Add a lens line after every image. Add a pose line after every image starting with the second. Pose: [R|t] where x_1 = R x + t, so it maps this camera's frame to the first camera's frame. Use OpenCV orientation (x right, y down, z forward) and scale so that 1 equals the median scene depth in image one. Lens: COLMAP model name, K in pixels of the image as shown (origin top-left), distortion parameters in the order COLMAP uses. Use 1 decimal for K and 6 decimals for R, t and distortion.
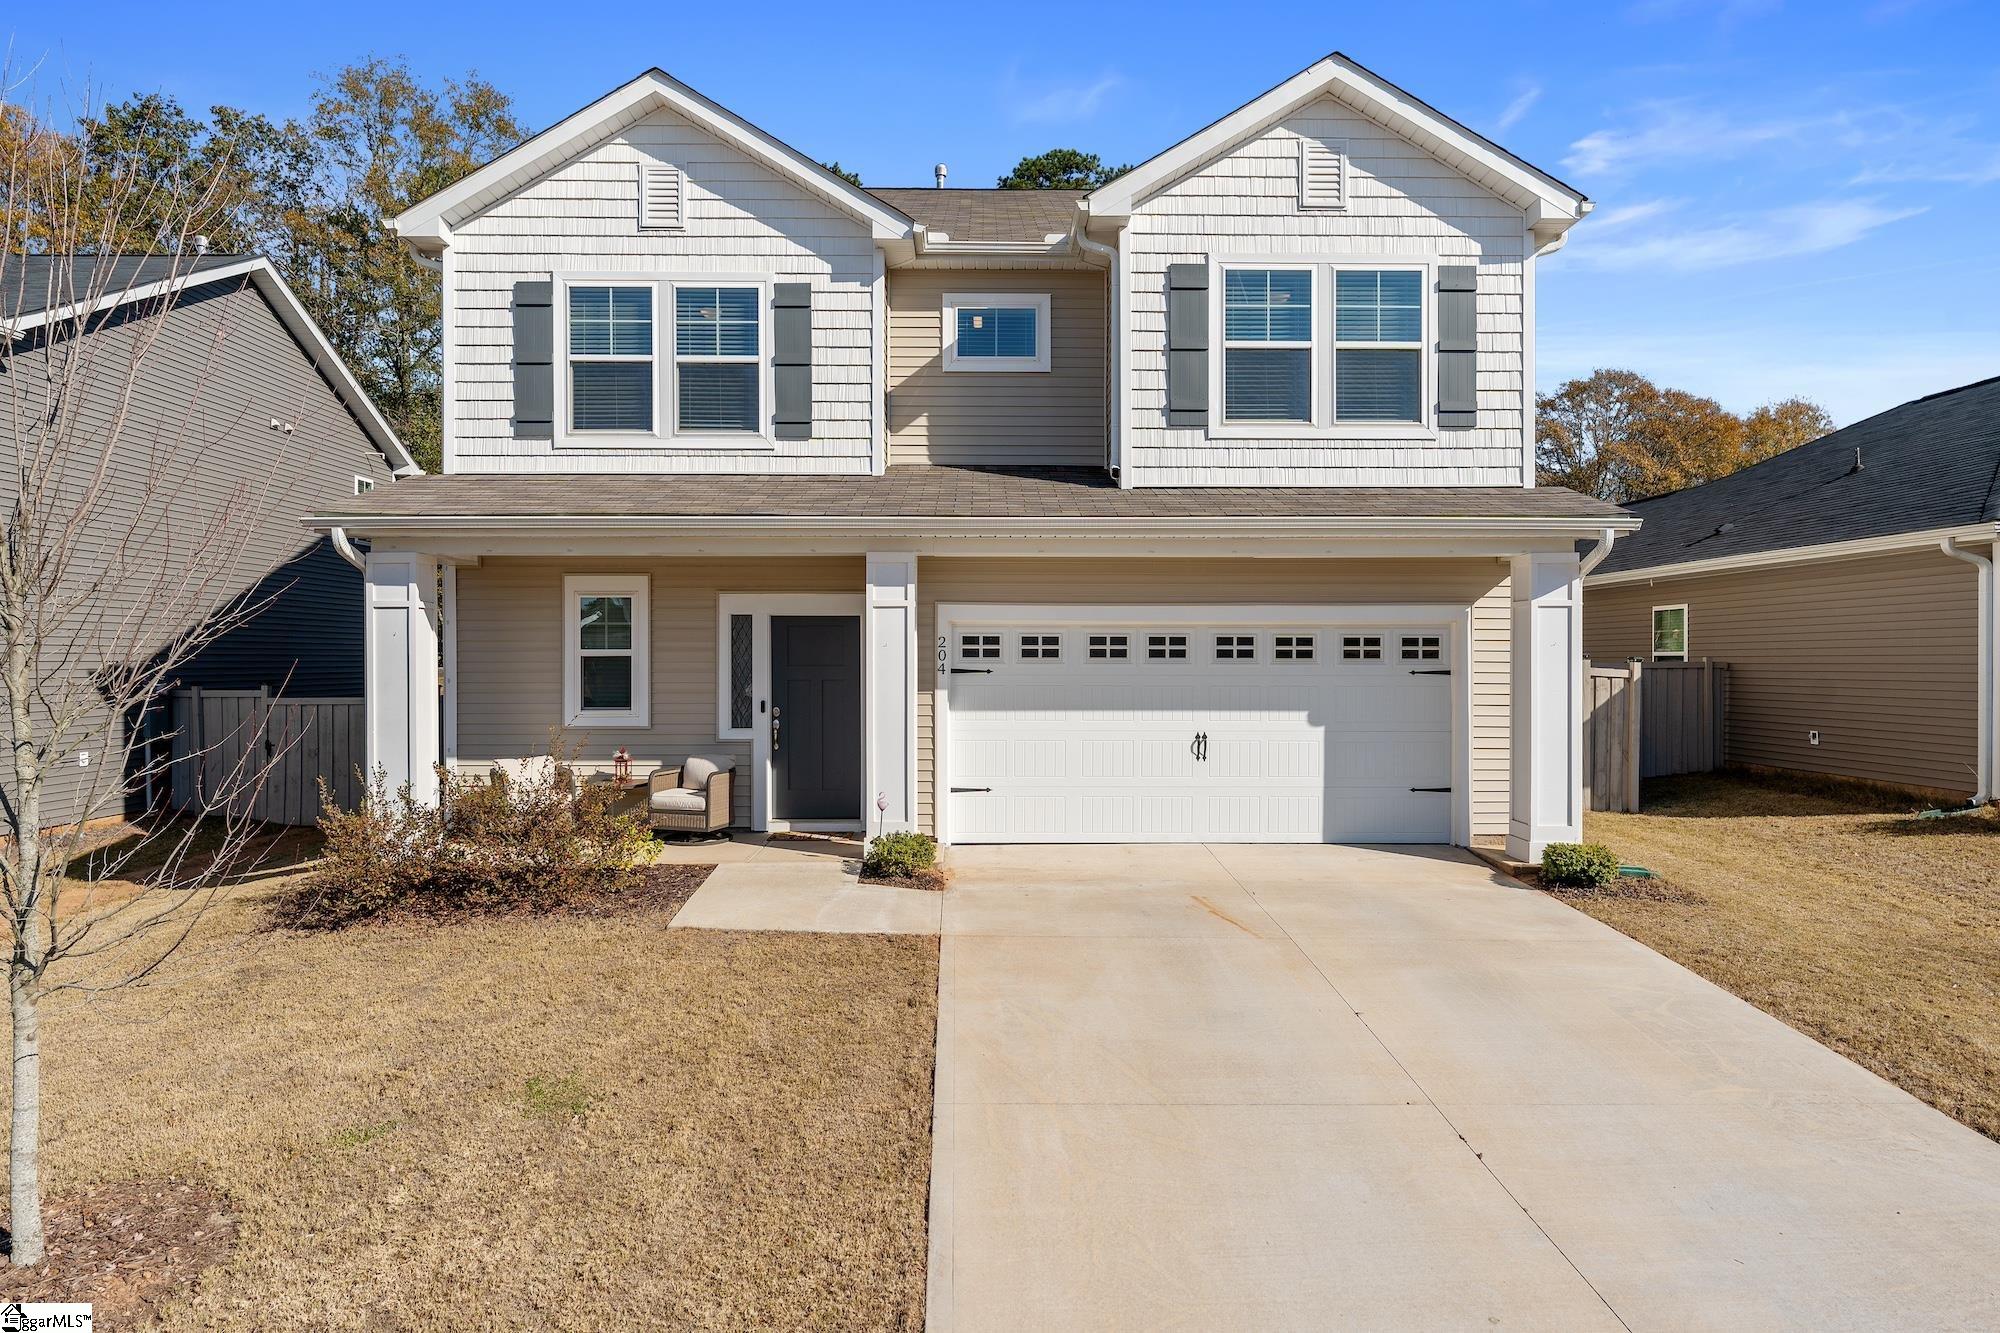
lens RADIAL K [[1153.5, 0, 1000.0], [0, 1153.5, 666.5], [0, 0, 1]] dist [-0.000920, 0.000353]
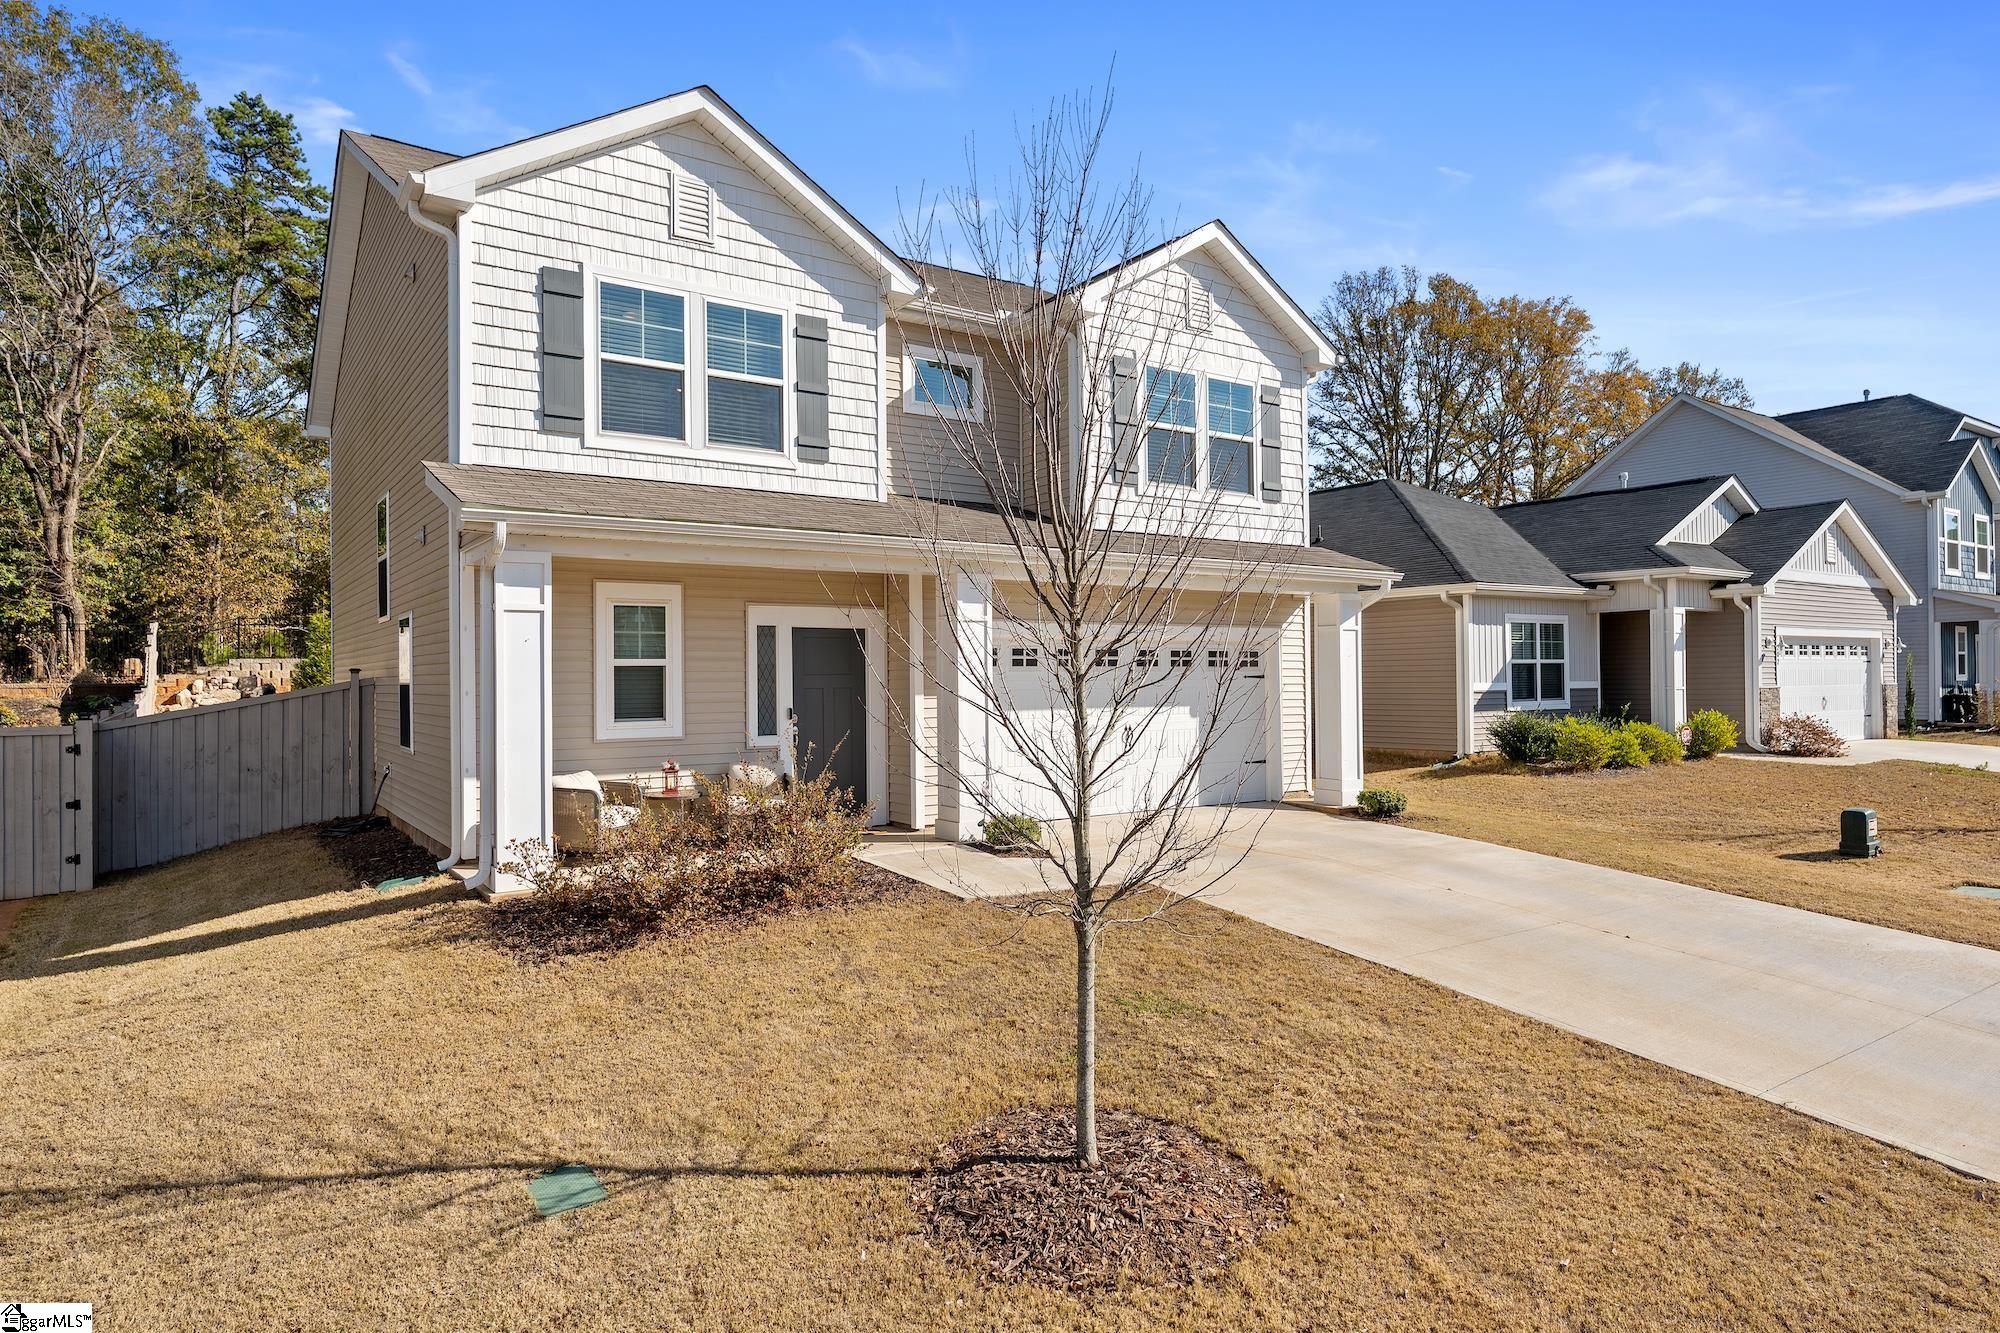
lens RADIAL K [[1153.5, 0, 1000.0], [0, 1153.5, 666.5], [0, 0, 1]] dist [-0.000920, 0.000353]
pose [[0.831993, -0.001682, 0.554784, -0.645503], [0.011530, 0.999832, -0.014259, 0.009293], [-0.554666, 0.018260, 0.831872, 0.021445]]
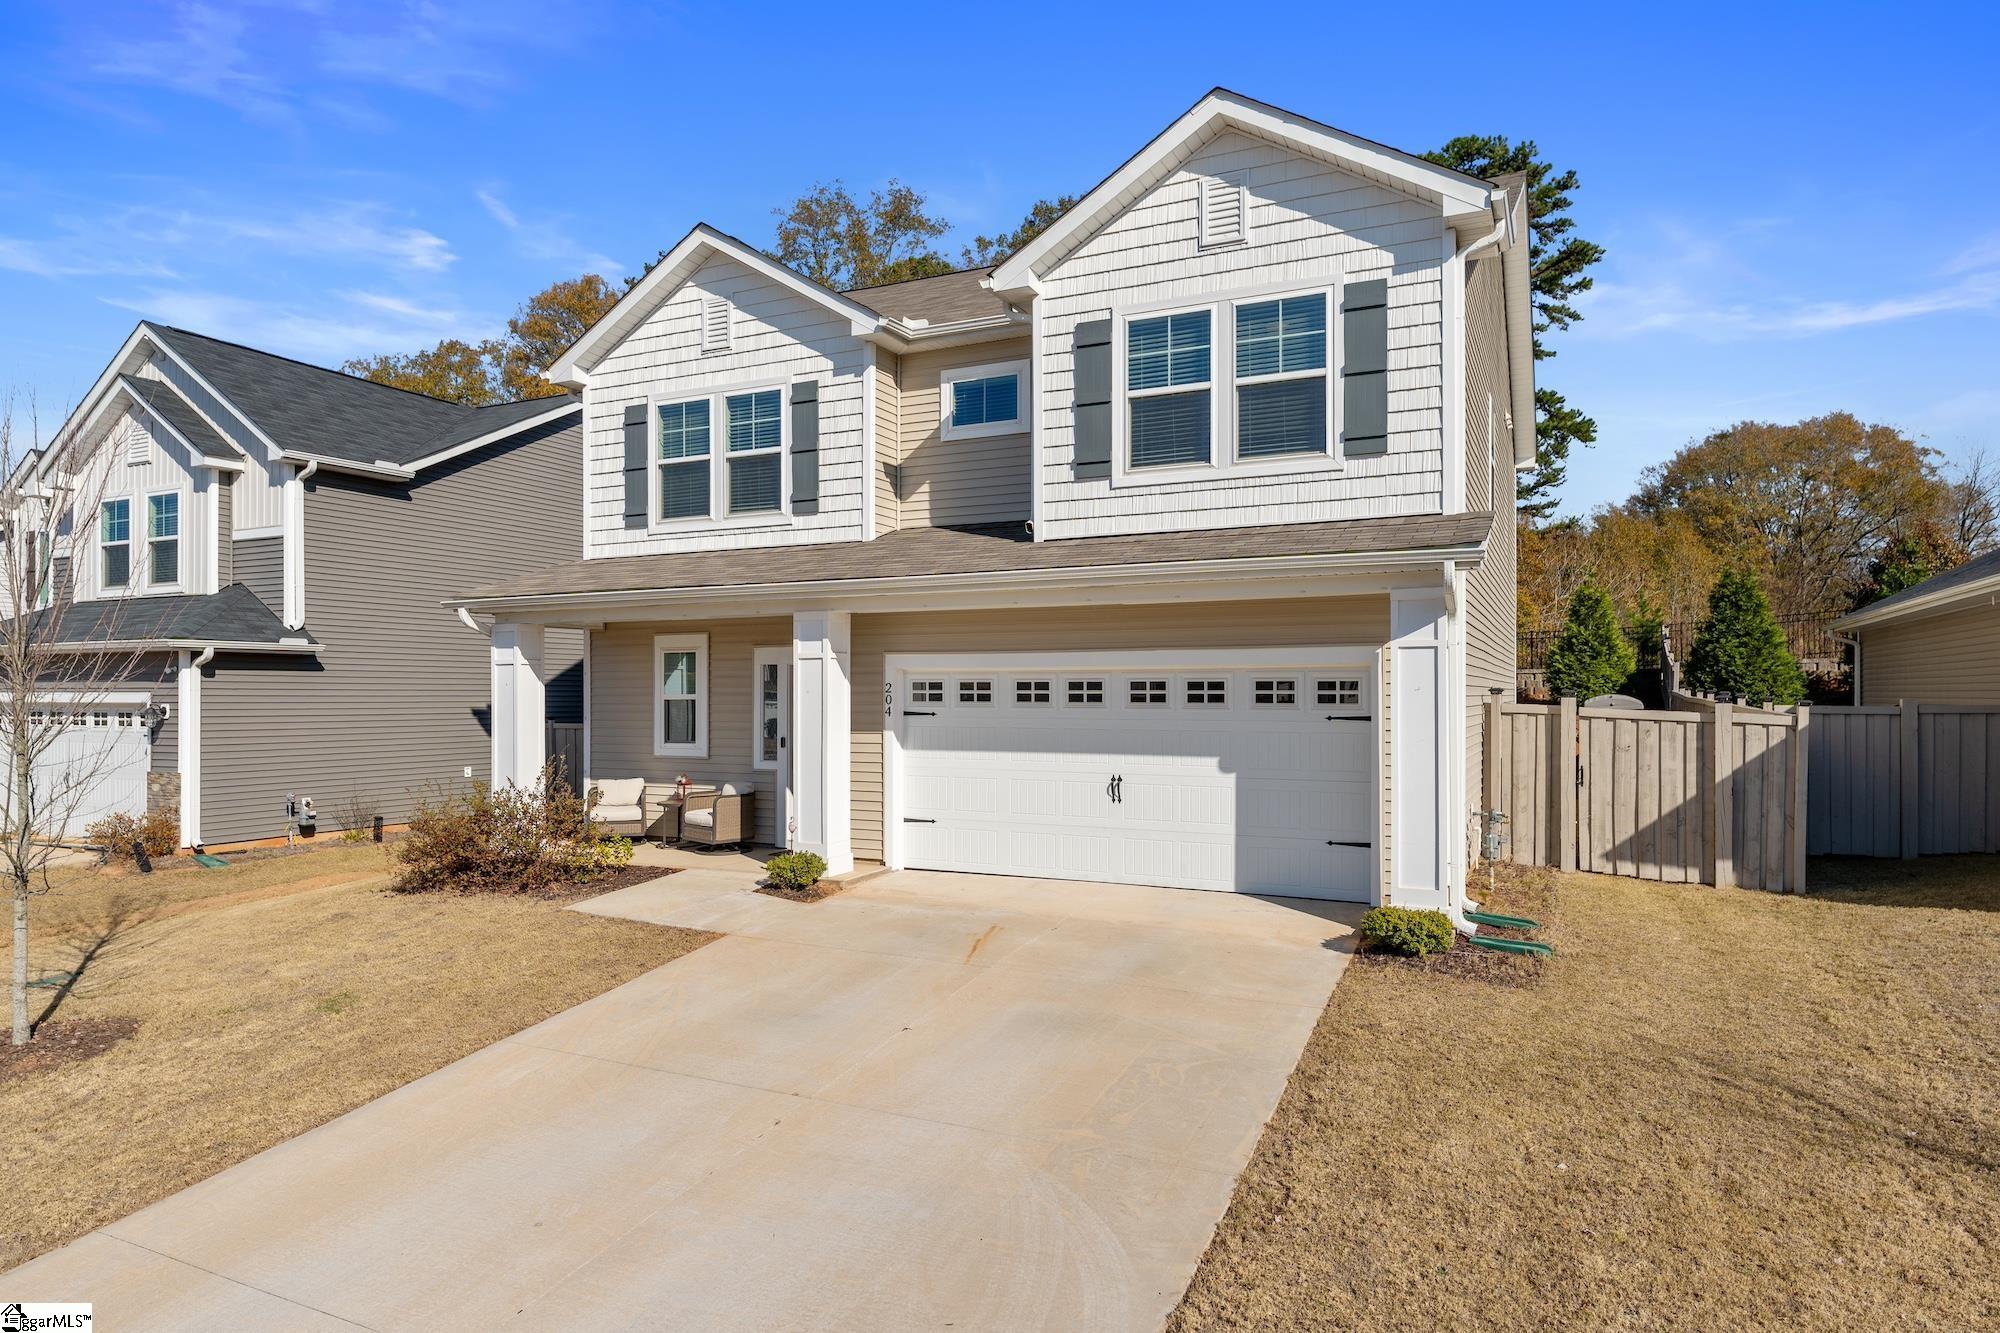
lens RADIAL K [[1186.8, 0, 997.6], [0, 1186.8, 693.8], [0, 0, 1]] dist [-0.001793, 0.000026]
pose [[0.892439, -0.001124, -0.451167, 0.553955], [-0.001873, 0.999979, -0.006197, -0.008166], [0.451164, 0.006375, 0.892418, 0.014340]]
